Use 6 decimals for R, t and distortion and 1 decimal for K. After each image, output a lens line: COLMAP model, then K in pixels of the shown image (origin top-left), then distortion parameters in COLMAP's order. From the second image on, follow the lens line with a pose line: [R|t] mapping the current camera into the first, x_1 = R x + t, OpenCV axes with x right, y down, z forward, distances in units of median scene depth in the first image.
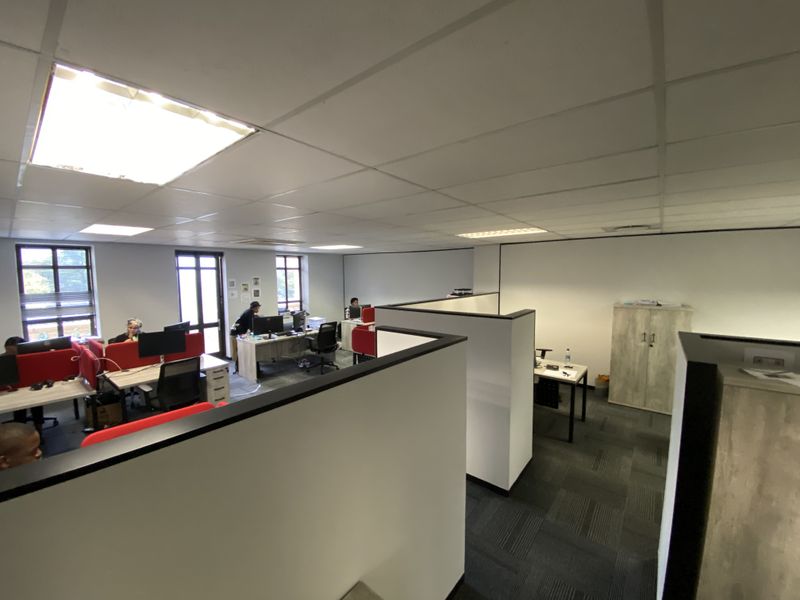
lens RADIAL K [[330.2, 0, 395.5], [0, 330.2, 299.8], [0, 0, 1]] dist [-0.001484, -0.000285]
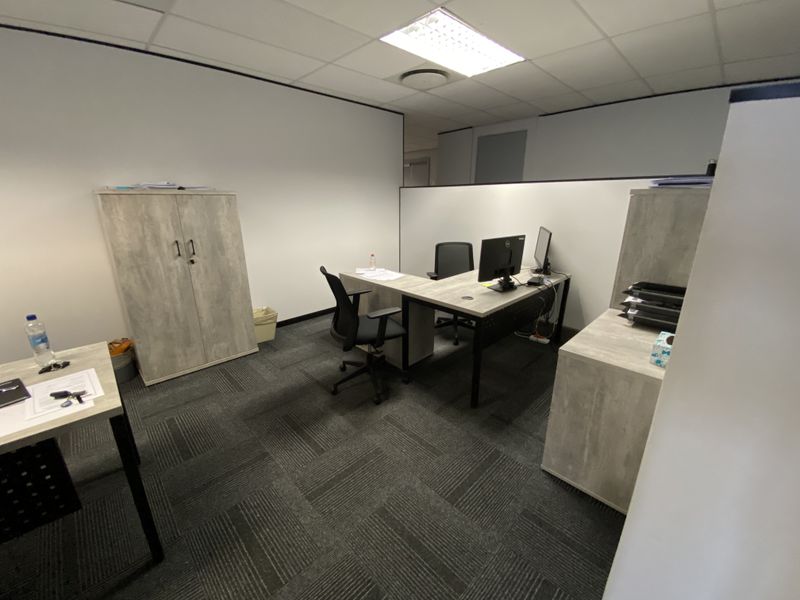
lens RADIAL K [[330.2, 0, 395.5], [0, 330.2, 299.8], [0, 0, 1]] dist [-0.001484, -0.000285]
pose [[0.123324, -0.291412, 0.948615, 0.243555], [0.084835, 0.955508, 0.282501, 0.067193], [-0.988734, 0.045636, 0.142559, 0.546222]]
